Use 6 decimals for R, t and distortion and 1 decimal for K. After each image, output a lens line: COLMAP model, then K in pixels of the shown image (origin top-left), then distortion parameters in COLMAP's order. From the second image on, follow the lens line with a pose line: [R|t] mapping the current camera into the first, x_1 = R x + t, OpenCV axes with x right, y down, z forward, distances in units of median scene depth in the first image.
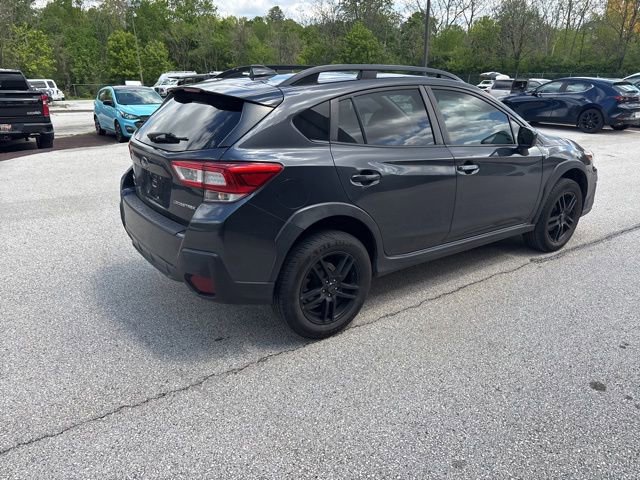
lens RADIAL K [[482.8, 0, 325.8], [0, 482.8, 250.4], [0, 0, 1]] dist [0.063115, -0.067983]
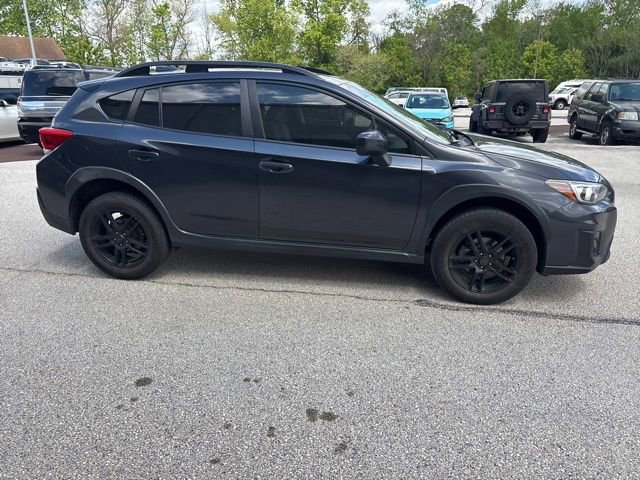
lens RADIAL K [[482.8, 0, 323.3], [0, 482.8, 248.6], [0, 0, 1]] dist [0.063115, -0.067983]
pose [[0.694223, 0.235142, -0.680266, 0.847586], [-0.249706, 0.965112, 0.078774, -0.087204], [0.675056, 0.115180, 0.728720, 0.304501]]
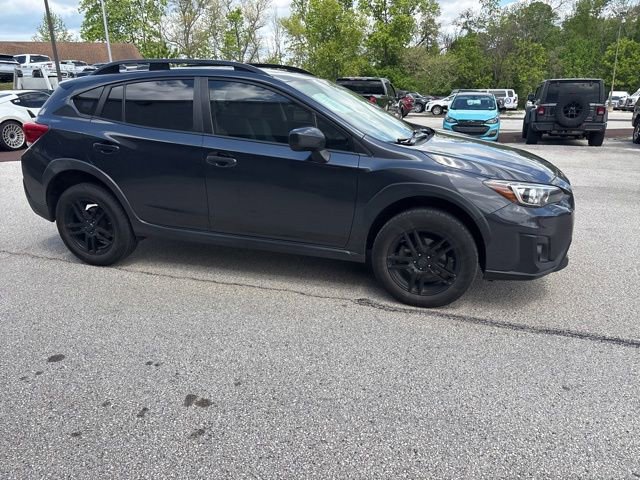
lens RADIAL K [[482.8, 0, 321.4], [0, 482.8, 246.8], [0, 0, 1]] dist [0.063115, -0.067983]
pose [[0.585478, 0.256833, -0.768929, 0.982421], [-0.277717, 0.954640, 0.107404, -0.130932], [0.761636, 0.150662, 0.630248, 0.446101]]
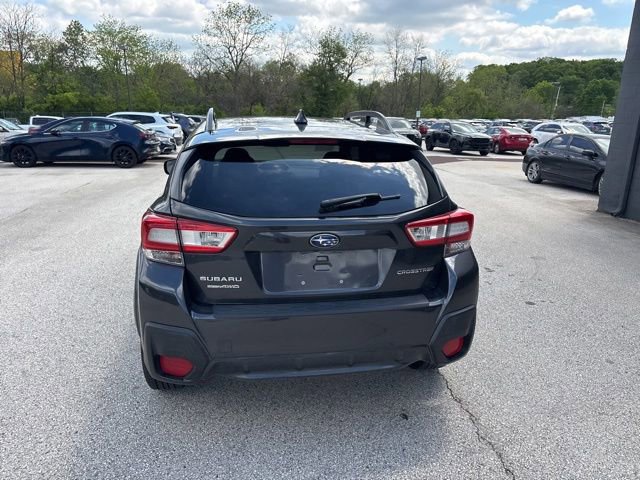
lens RADIAL K [[482.8, 0, 323.3], [0, 482.8, 237.9], [0, 0, 1]] dist [0.063115, -0.067983]
pose [[0.448332, -0.215890, 0.867404, -0.688930], [0.296077, 0.951482, 0.083784, -0.168278], [-0.843408, 0.219255, 0.490500, 0.440376]]
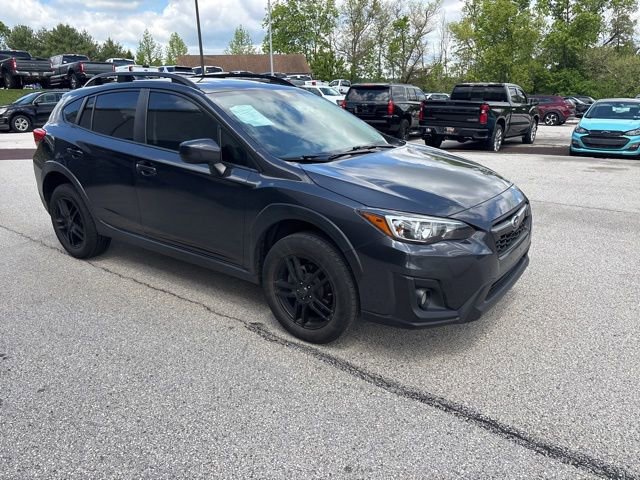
lens RADIAL K [[482.8, 0, 323.8], [0, 482.8, 238.6], [0, 0, 1]] dist [0.063115, -0.067983]
pose [[0.291703, 0.277145, -0.915478, 1.109038], [-0.322740, 0.929493, 0.178552, -0.269645], [0.900416, 0.243378, 0.360581, 0.805580]]
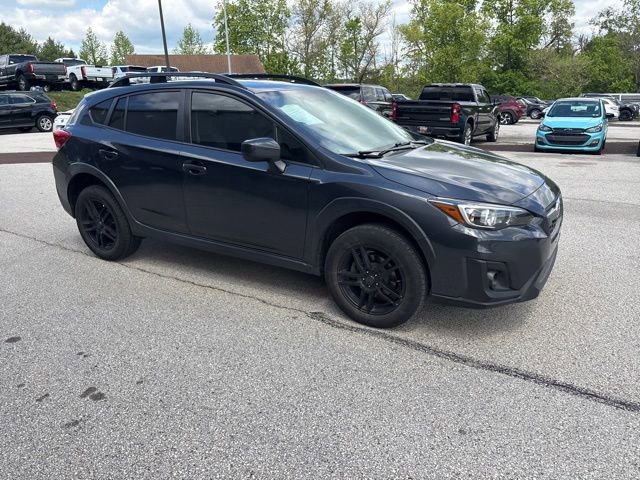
lens RADIAL K [[482.8, 0, 322.5], [0, 482.8, 244.6], [0, 0, 1]] dist [0.063115, -0.067983]
pose [[0.382298, 0.275148, -0.882124, 1.094612], [-0.308975, 0.937754, 0.158595, -0.211849], [0.870852, 0.211924, 0.443515, 0.650486]]
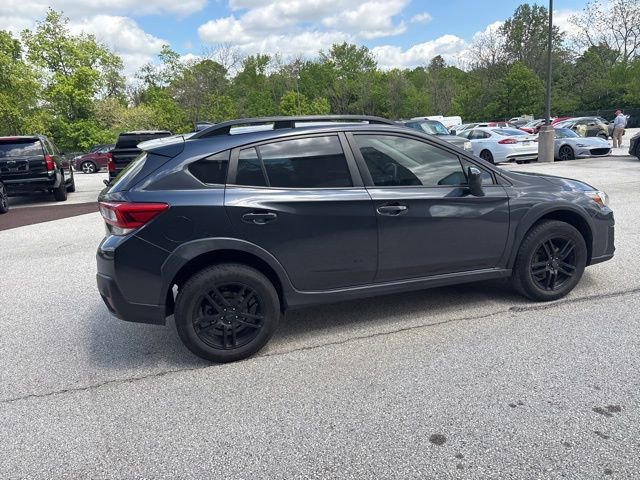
lens RADIAL K [[482.8, 0, 323.3], [0, 482.8, 245.4], [0, 0, 1]] dist [0.063115, -0.067983]
pose [[0.945518, 0.026819, -0.324465, 0.387893], [-0.058260, 0.994452, -0.087580, 0.002455], [0.320316, 0.101712, 0.941835, 0.011141]]
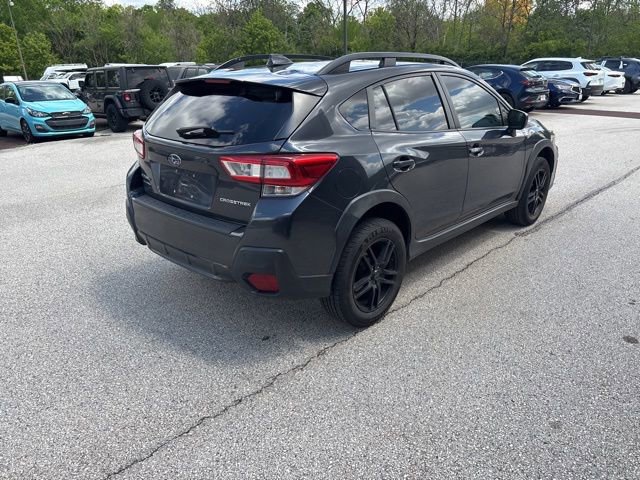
lens RADIAL K [[482.8, 0, 325.9], [0, 482.8, 247.9], [0, 0, 1]] dist [0.063115, -0.067983]
pose [[0.980559, -0.082187, 0.178185, -0.183671], [0.080014, 0.996606, 0.019357, -0.004551], [-0.179171, -0.004724, 0.983807, 0.018550]]
